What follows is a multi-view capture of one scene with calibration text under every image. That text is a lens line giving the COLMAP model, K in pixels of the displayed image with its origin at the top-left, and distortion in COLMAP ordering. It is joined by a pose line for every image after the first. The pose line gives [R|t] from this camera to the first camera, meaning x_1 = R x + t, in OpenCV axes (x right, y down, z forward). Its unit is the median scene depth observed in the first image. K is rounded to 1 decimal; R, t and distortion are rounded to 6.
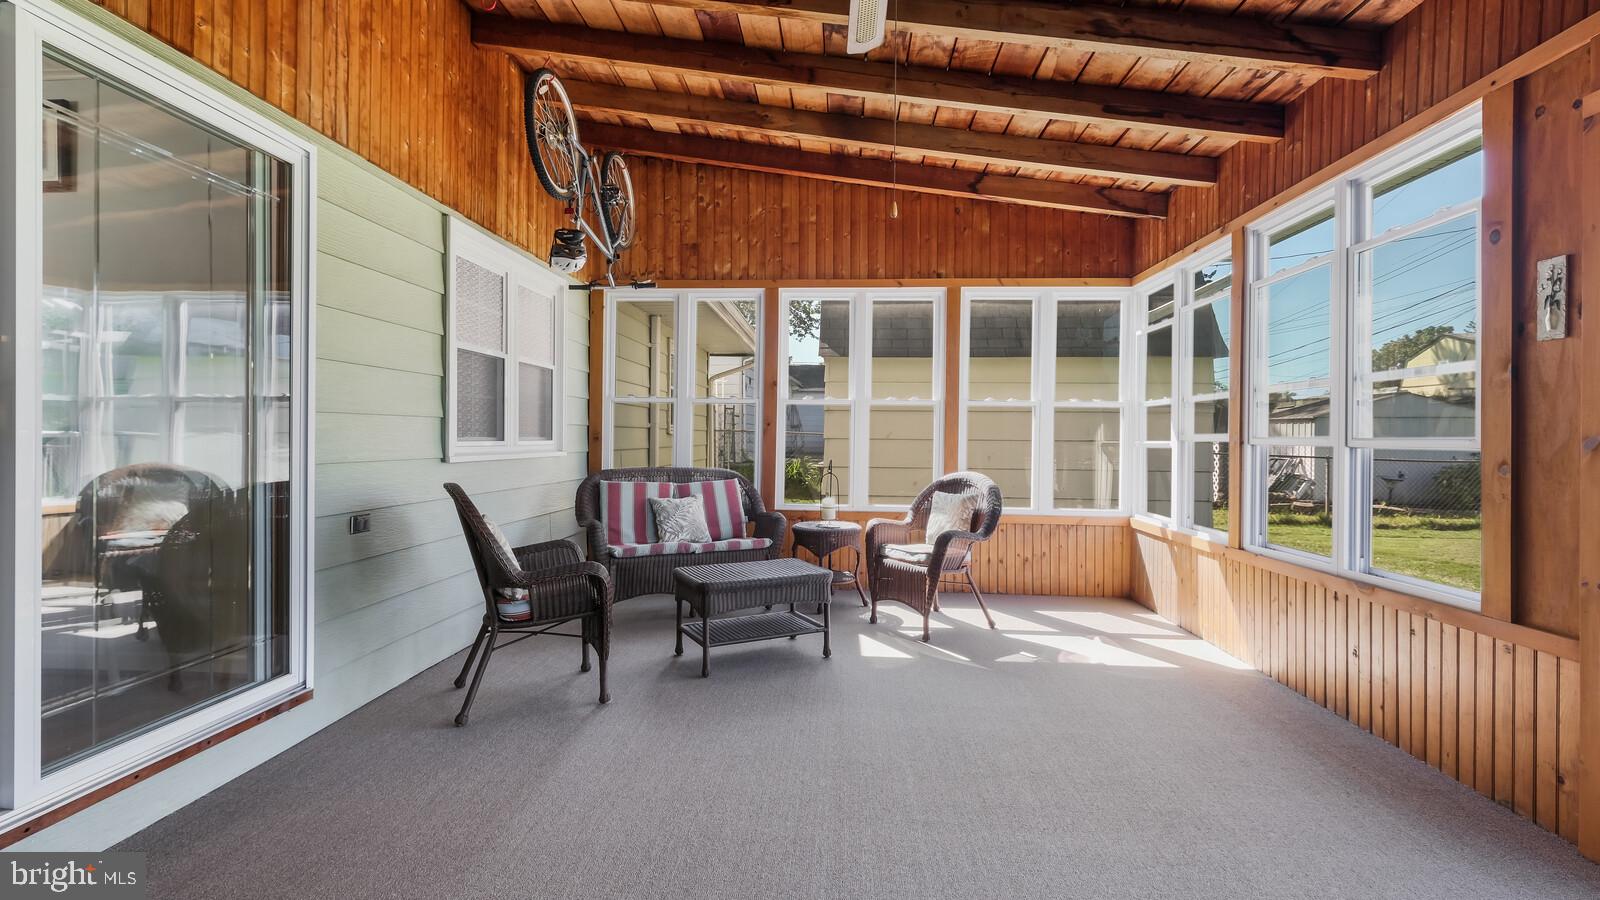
lens RADIAL K [[698.9, 0, 797.9], [0, 698.9, 434.2], [0, 0, 1]] dist [-0.000912, -0.001126]
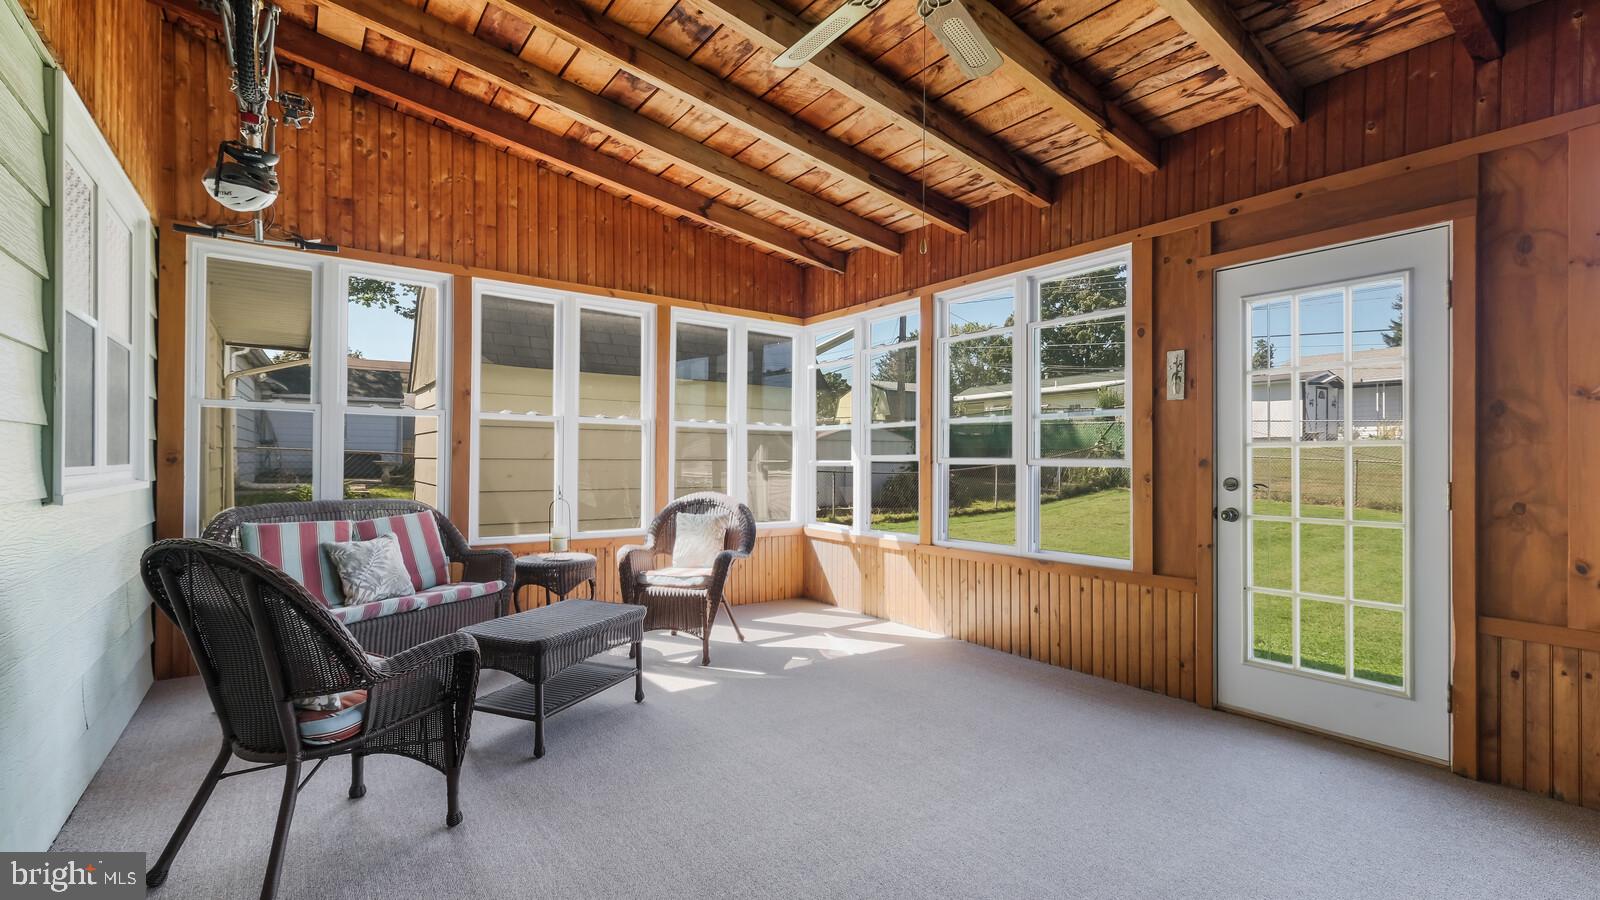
lens RADIAL K [[701.5, 0, 800.0], [0, 701.5, 450.0], [0, 0, 1]] dist [0.000161, -0.000254]
pose [[0.766713, 0.005126, 0.641969, -0.305397], [-0.003493, 0.999987, -0.003813, -0.003292], [-0.641980, 0.000681, 0.766721, 0.134823]]
